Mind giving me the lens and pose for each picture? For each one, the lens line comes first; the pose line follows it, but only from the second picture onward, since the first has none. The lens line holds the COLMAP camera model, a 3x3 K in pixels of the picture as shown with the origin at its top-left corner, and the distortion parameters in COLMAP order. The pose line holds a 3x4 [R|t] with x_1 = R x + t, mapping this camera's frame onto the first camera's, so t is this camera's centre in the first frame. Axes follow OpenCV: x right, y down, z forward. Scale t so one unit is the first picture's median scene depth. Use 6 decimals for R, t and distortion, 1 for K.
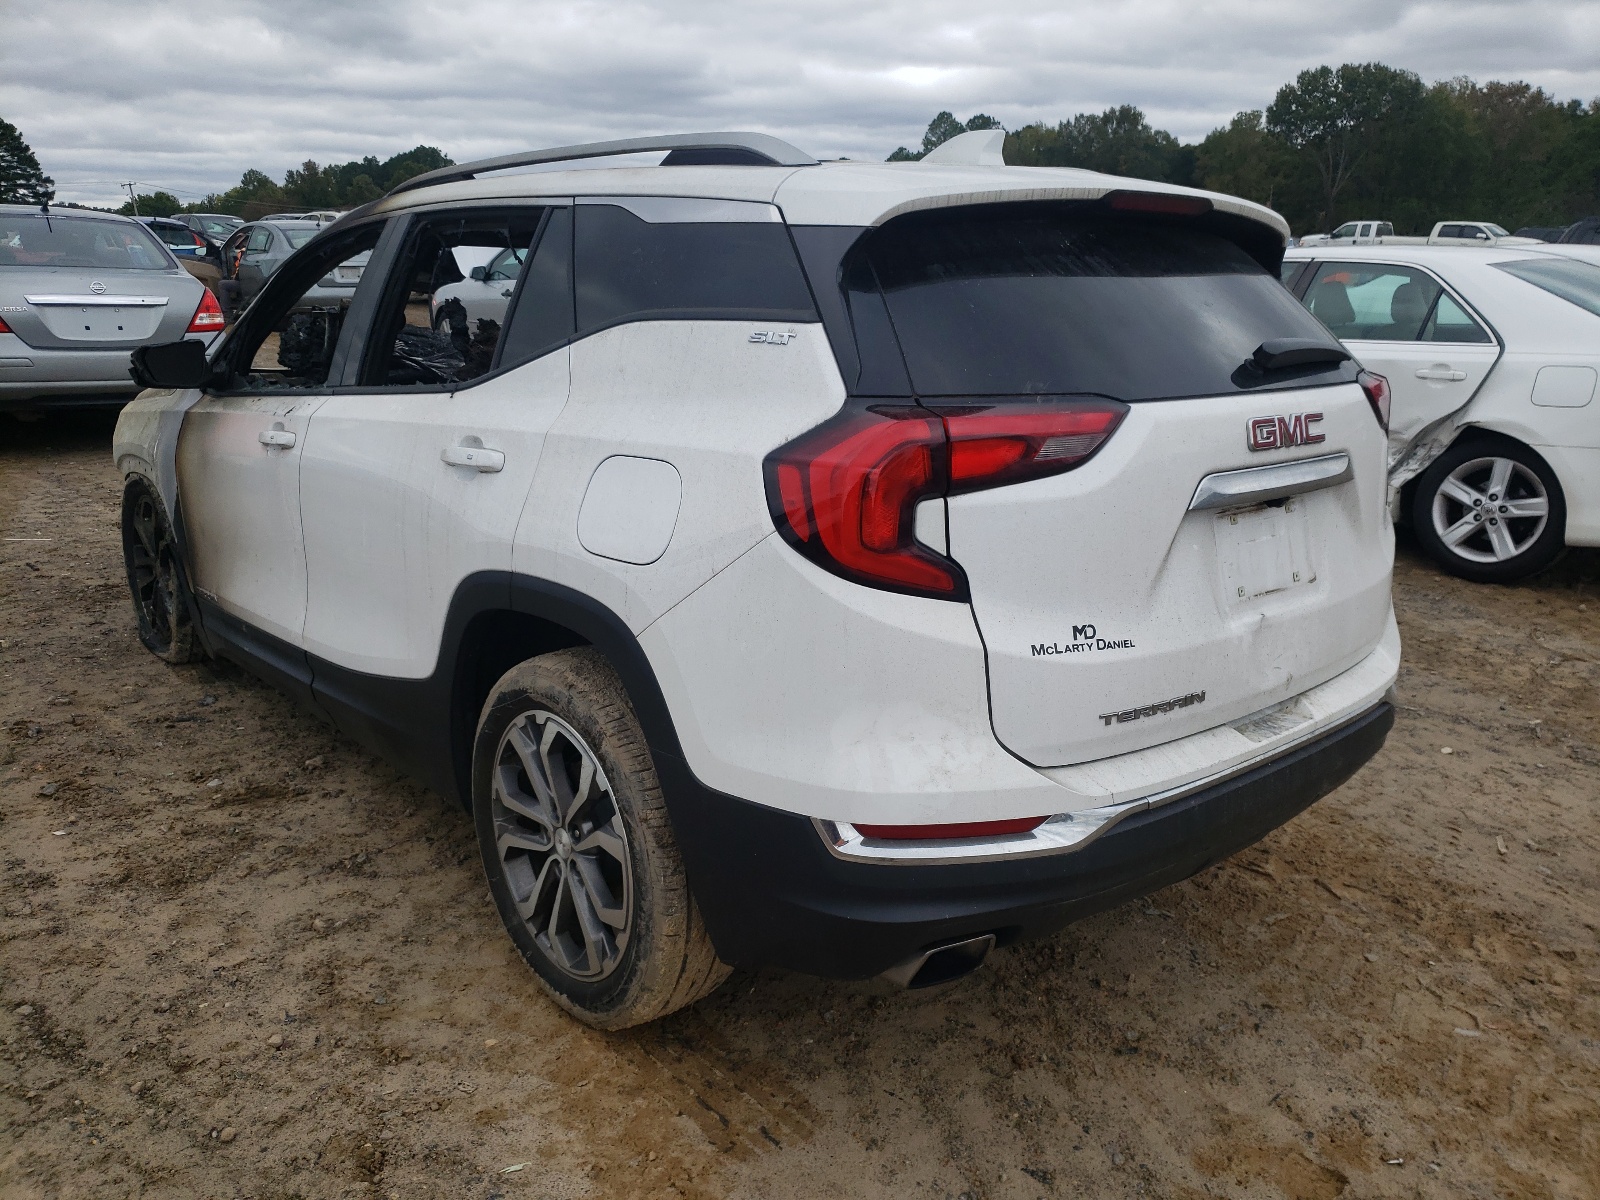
lens RADIAL K [[1257.2, 0, 792.1], [0, 1257.2, 604.8], [0, 0, 1]] dist [0.004569, 0.031790]
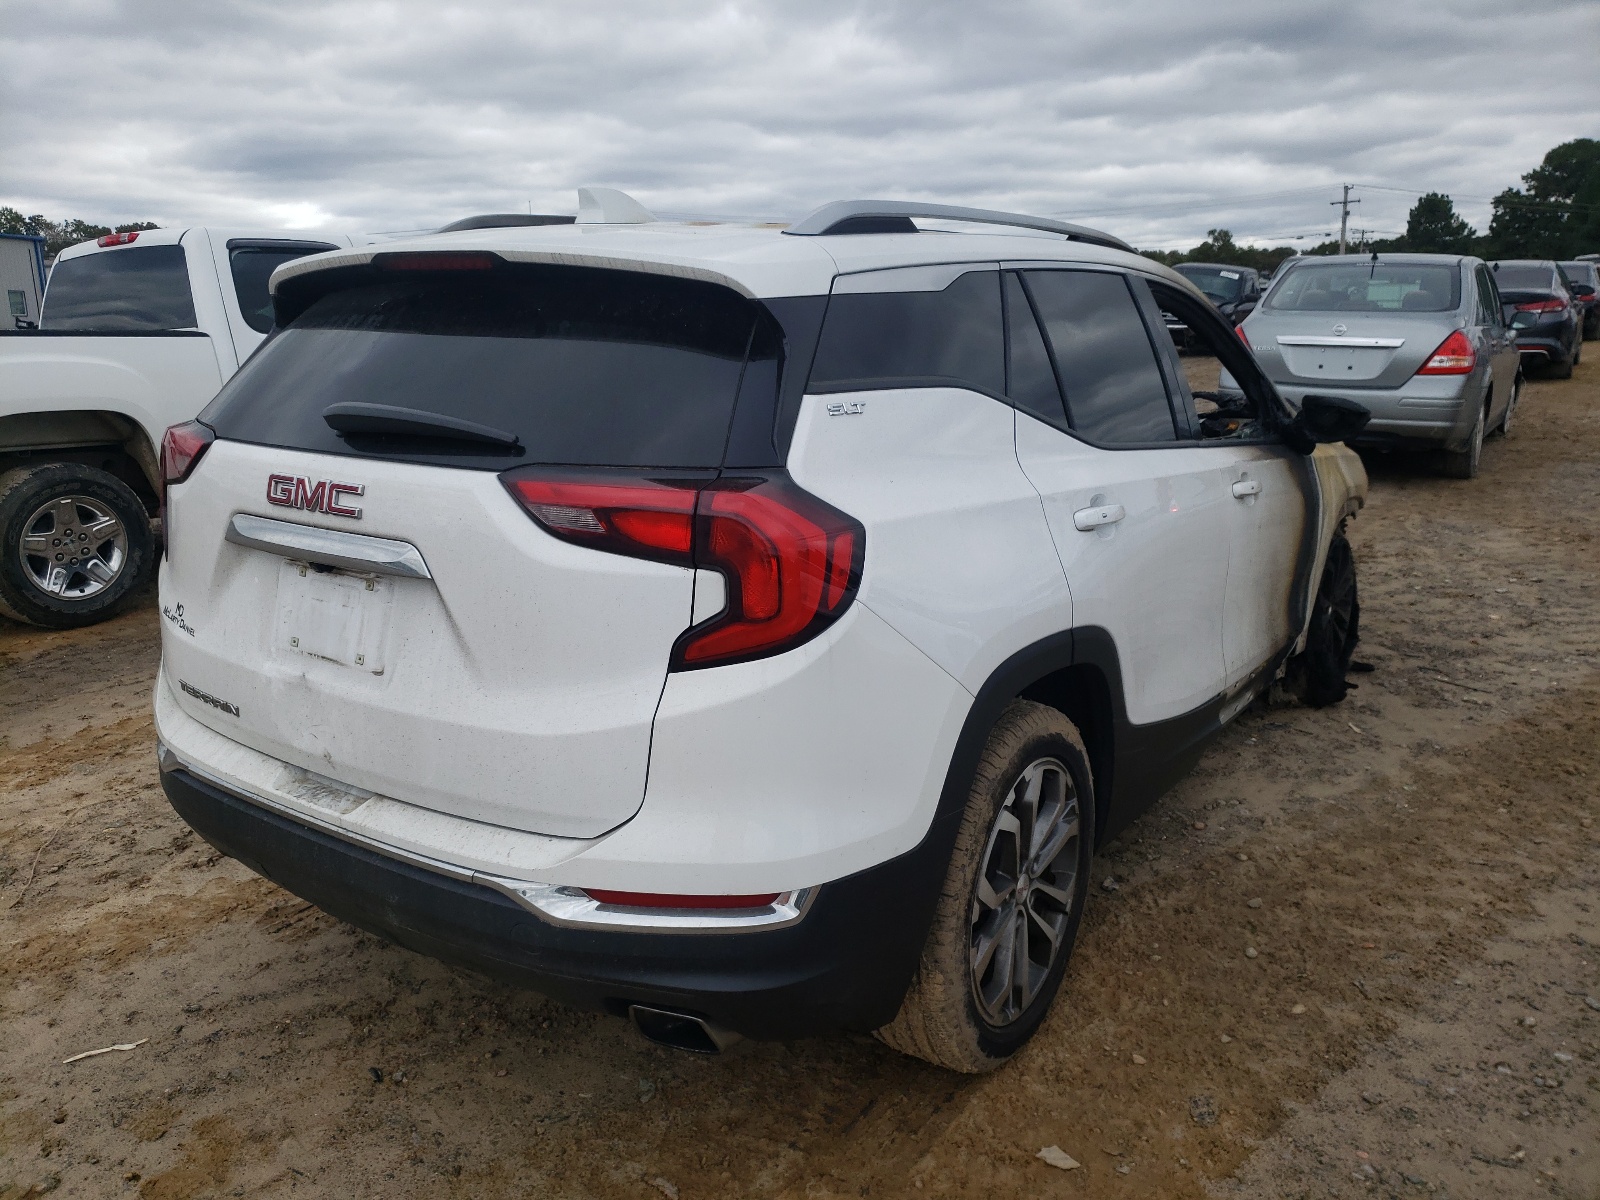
lens RADIAL K [[1257.2, 0, 792.1], [0, 1257.2, 604.8], [0, 0, 1]] dist [0.004569, 0.031790]
pose [[0.242305, 0.219272, -0.945097, 1.412247], [-0.244290, 0.956529, 0.159293, -0.300402], [0.938941, 0.192280, 0.285337, 1.080679]]
